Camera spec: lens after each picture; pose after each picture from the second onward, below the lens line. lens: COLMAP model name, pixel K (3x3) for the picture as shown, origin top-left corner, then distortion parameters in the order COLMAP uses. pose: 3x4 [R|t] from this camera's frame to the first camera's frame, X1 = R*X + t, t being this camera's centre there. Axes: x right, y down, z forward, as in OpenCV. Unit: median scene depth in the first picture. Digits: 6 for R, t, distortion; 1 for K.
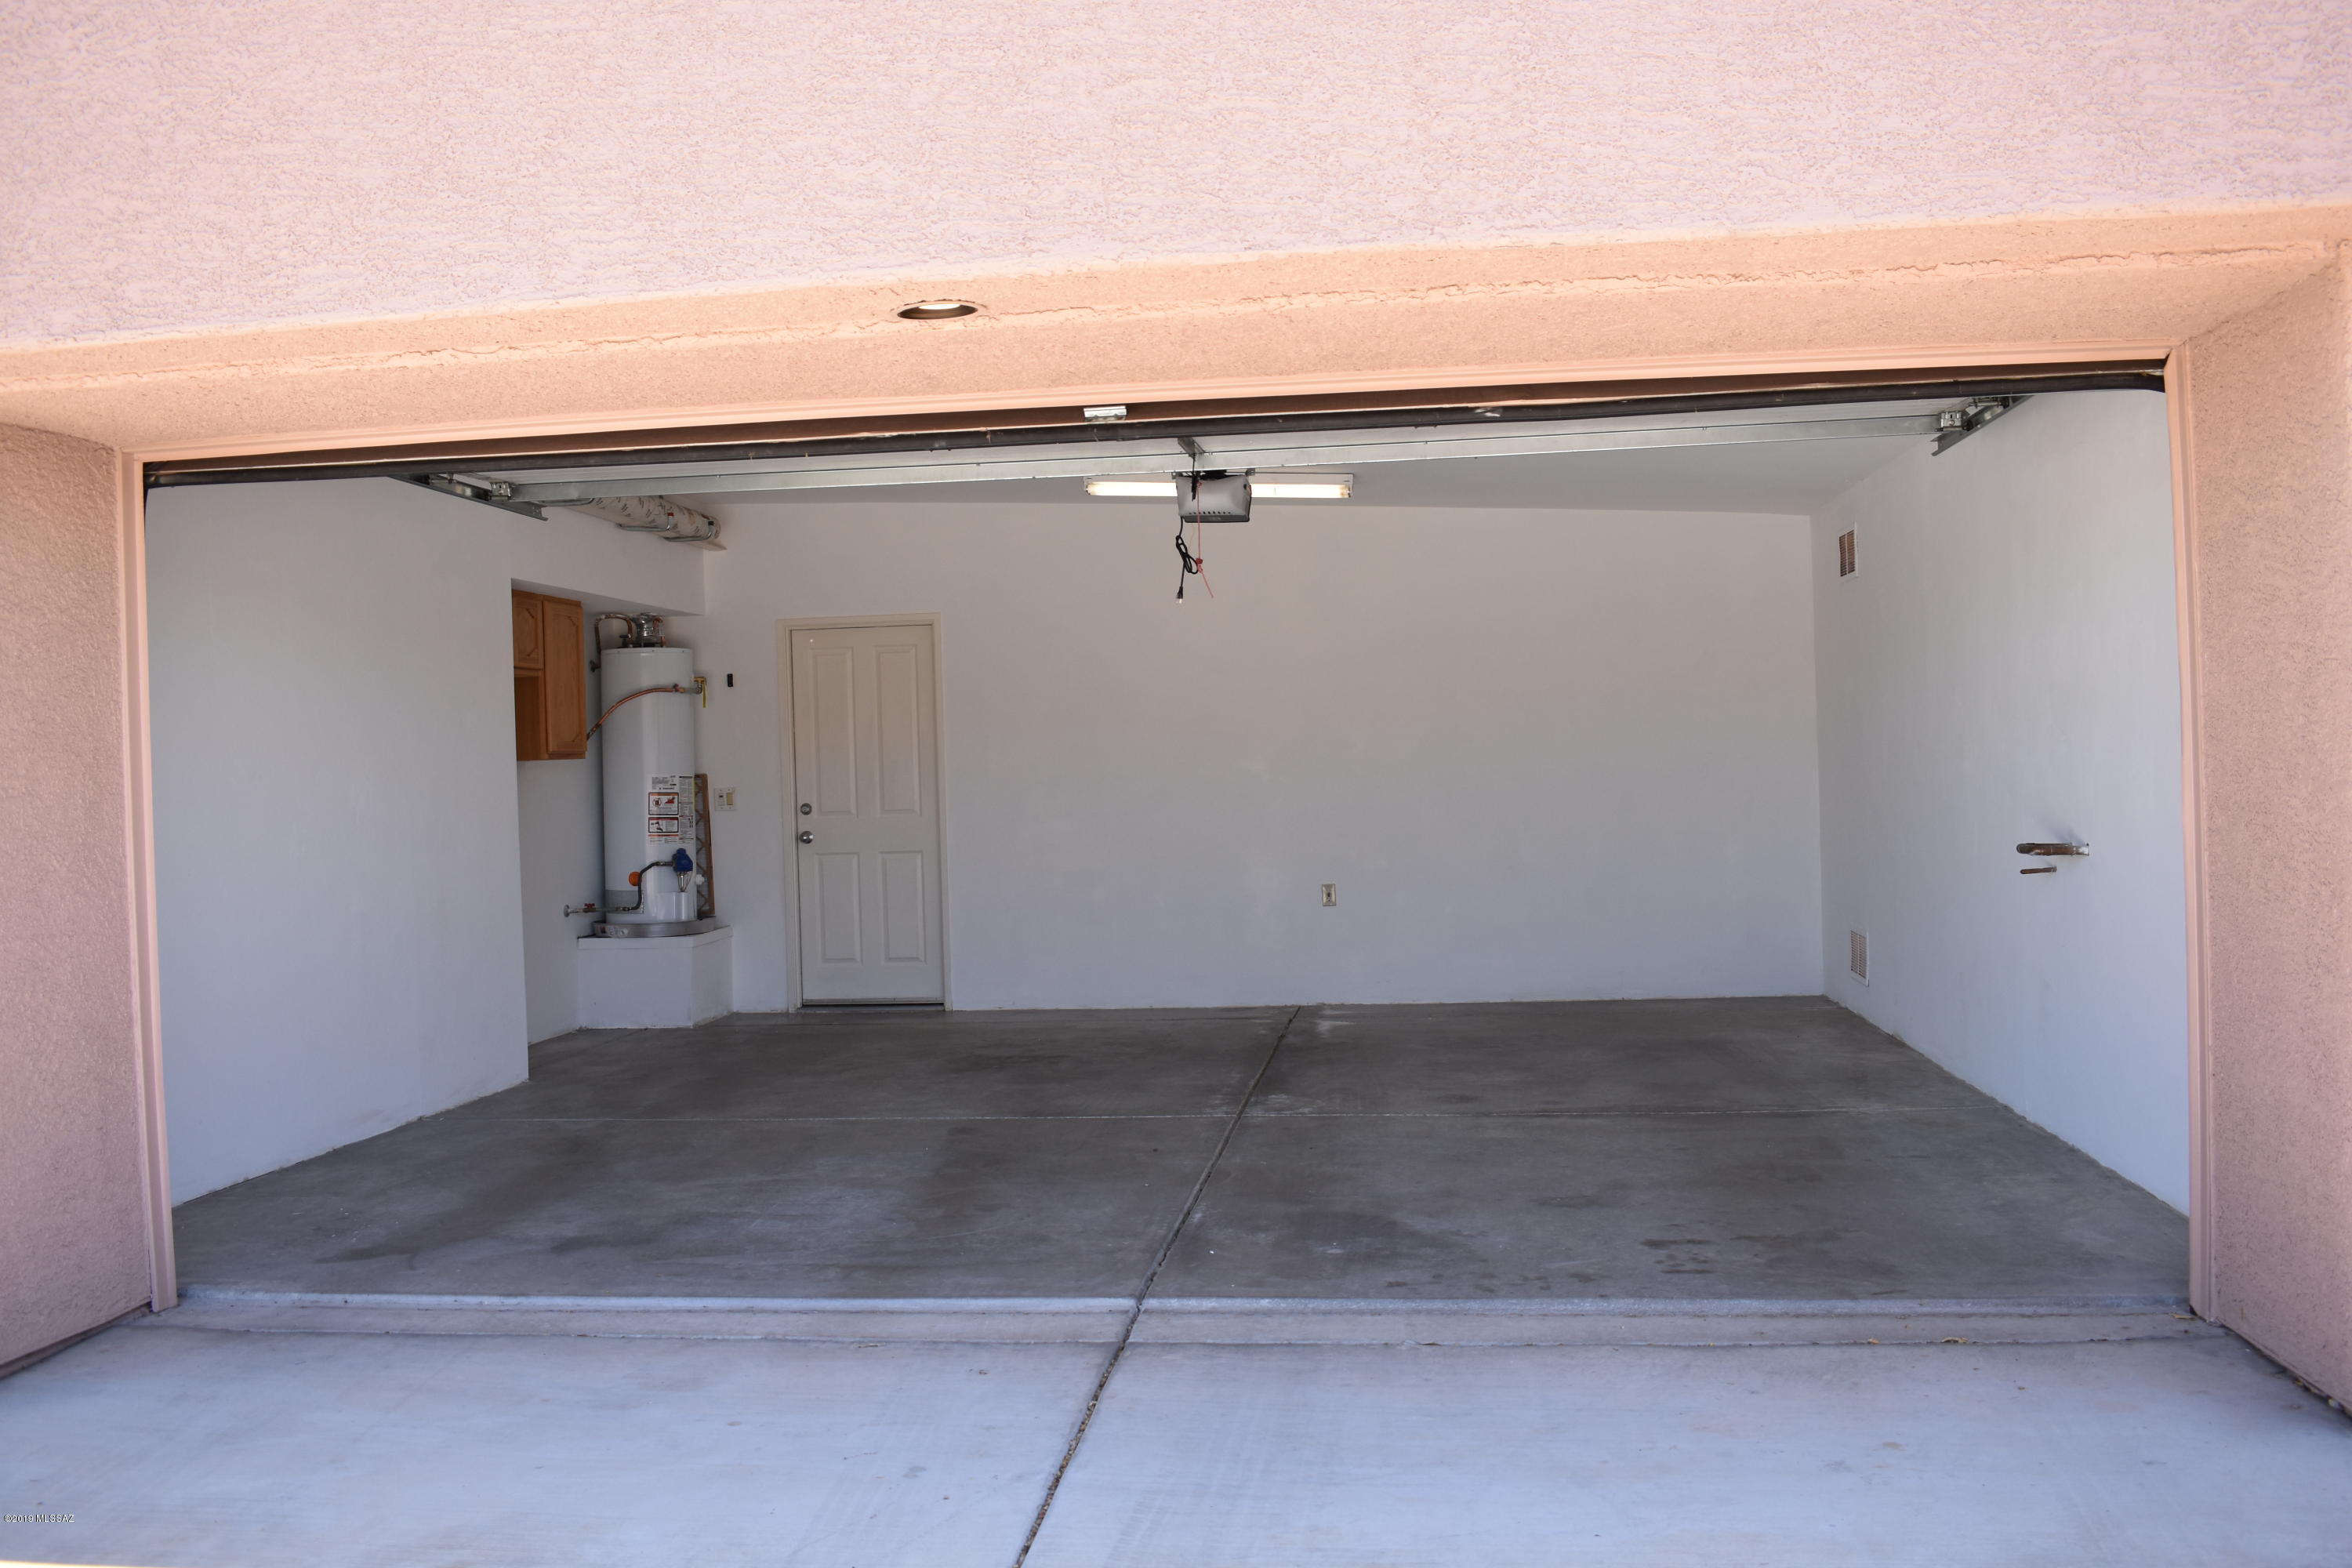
lens RADIAL K [[2047.2, 0, 1176.8], [0, 2047.2, 787.1], [0, 0, 1]] dist [-0.073482, 0.010432]
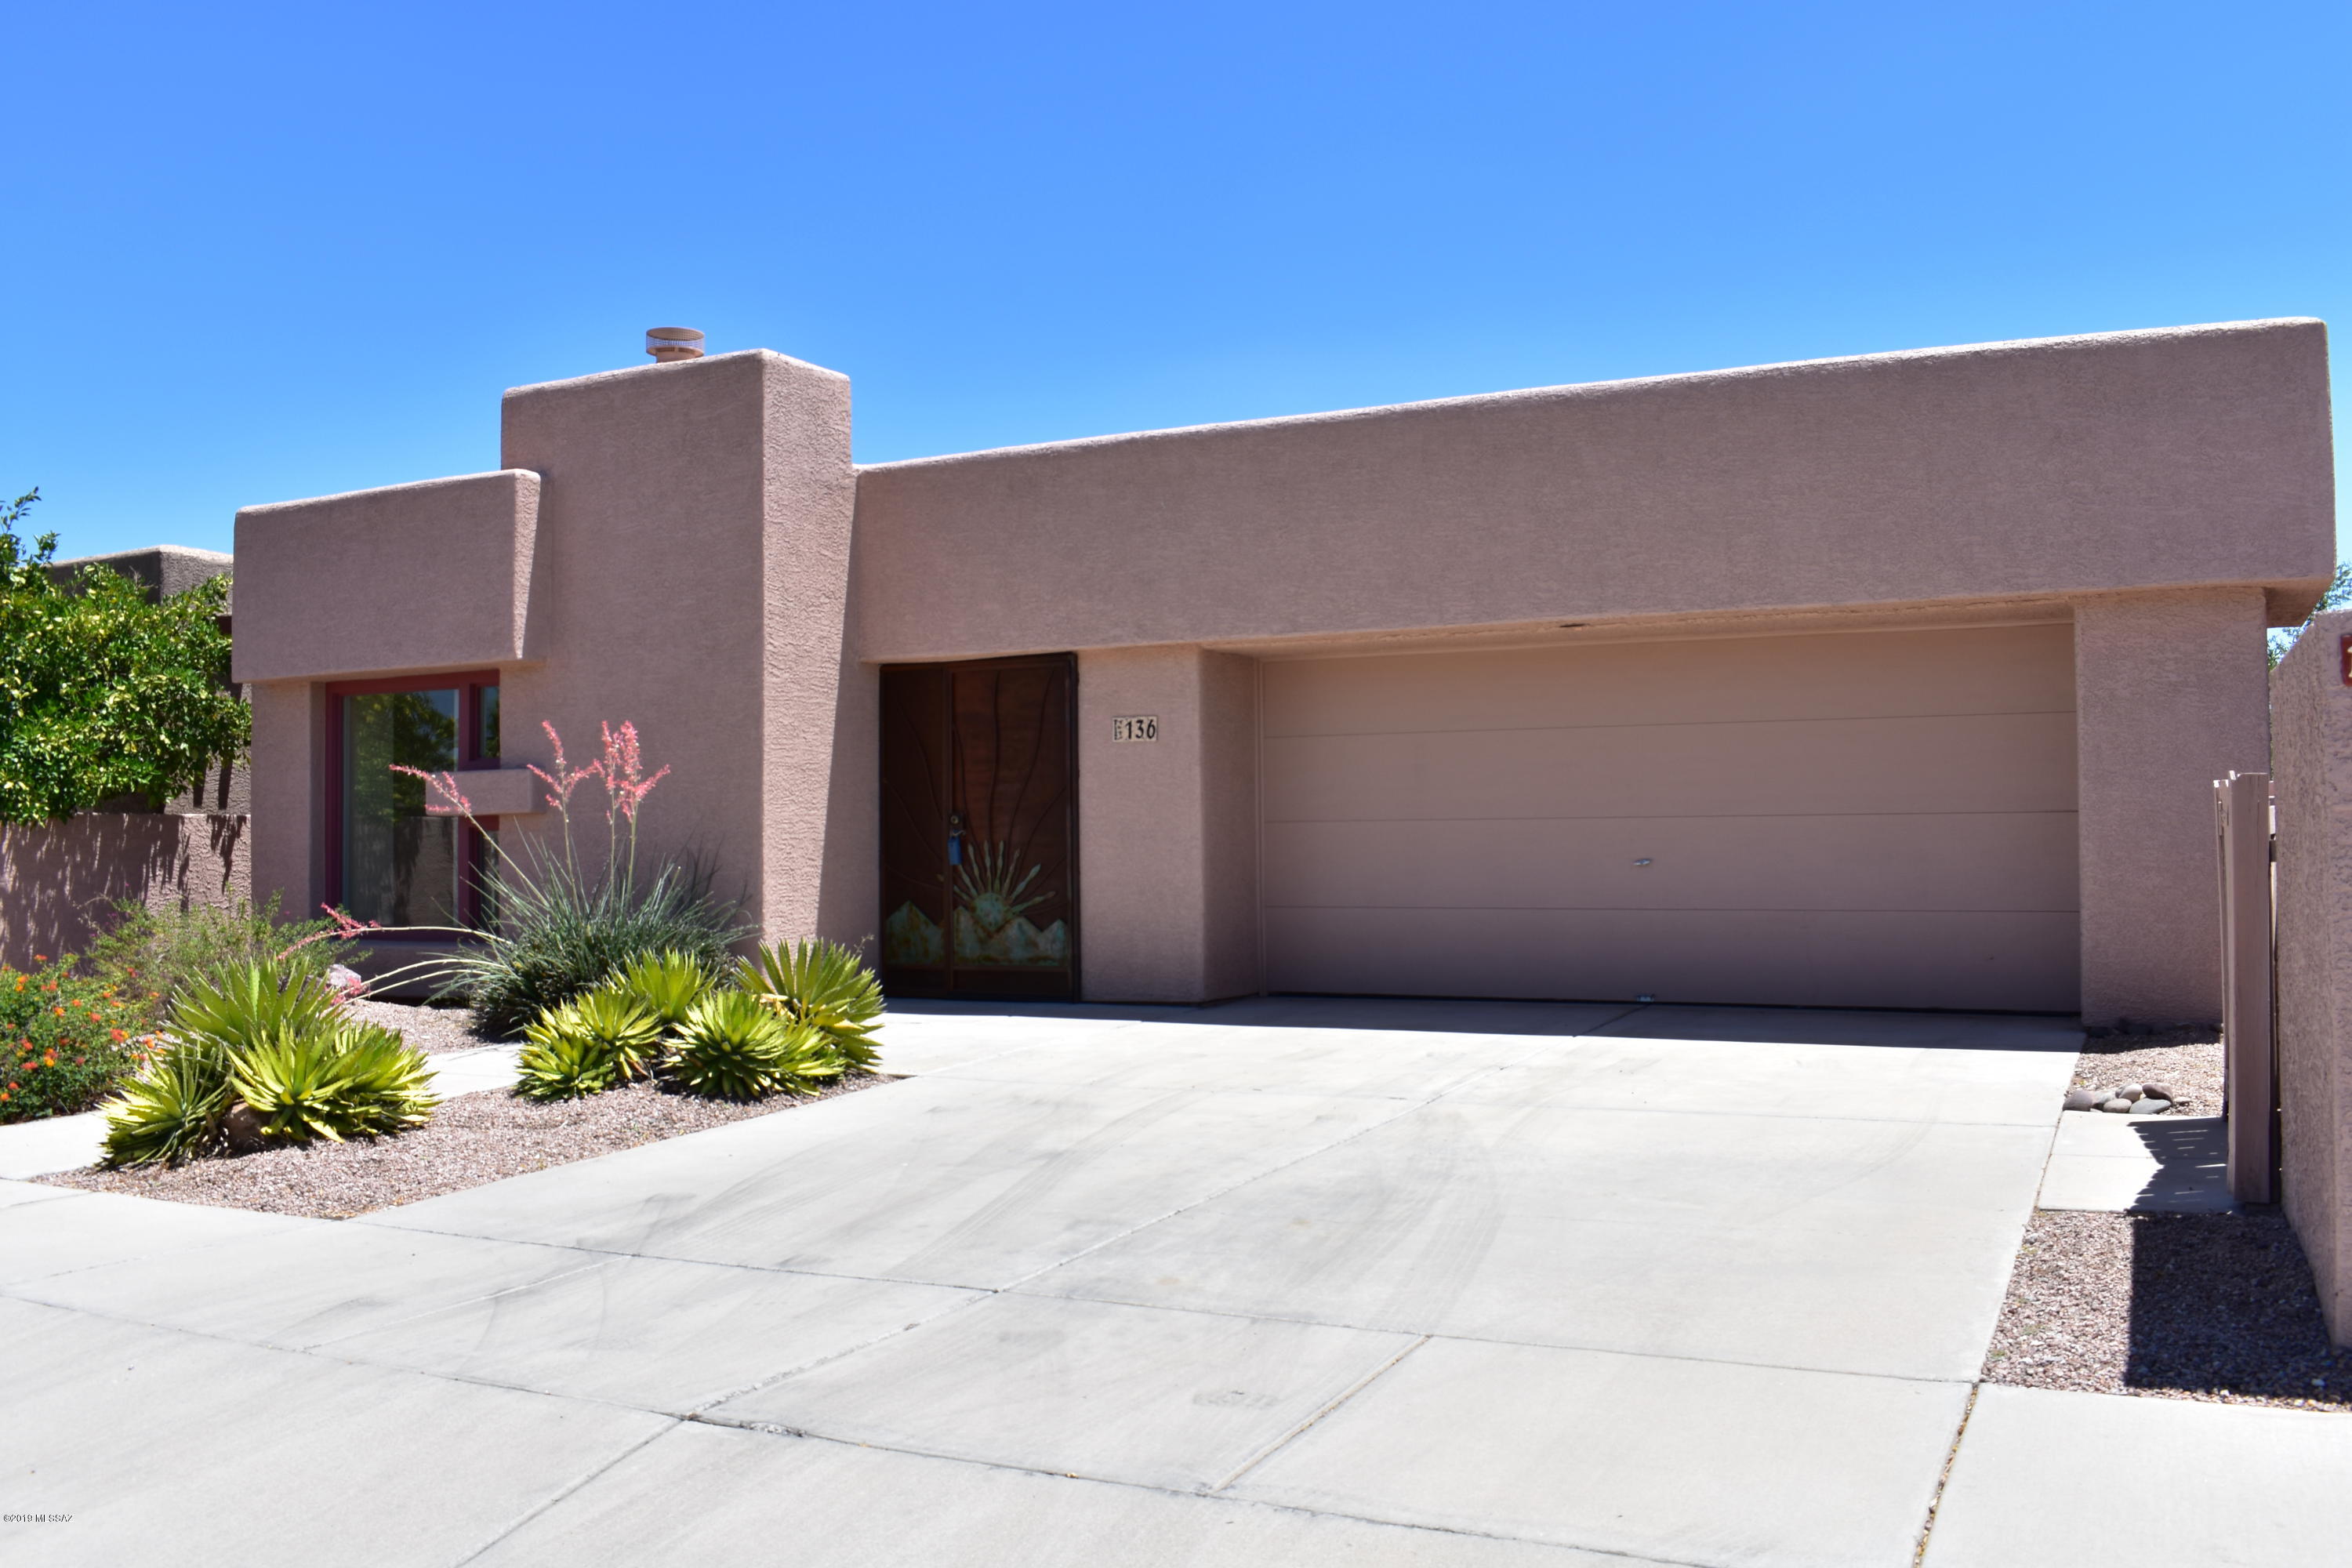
lens RADIAL K [[2047.2, 0, 1177.7], [0, 2047.2, 786.5], [0, 0, 1]] dist [-0.073482, 0.010432]
pose [[0.937845, 0.010955, -0.346882, 0.403122], [-0.019228, 0.999607, -0.020417, 0.073382], [0.346522, 0.025818, 0.937687, -2.112852]]
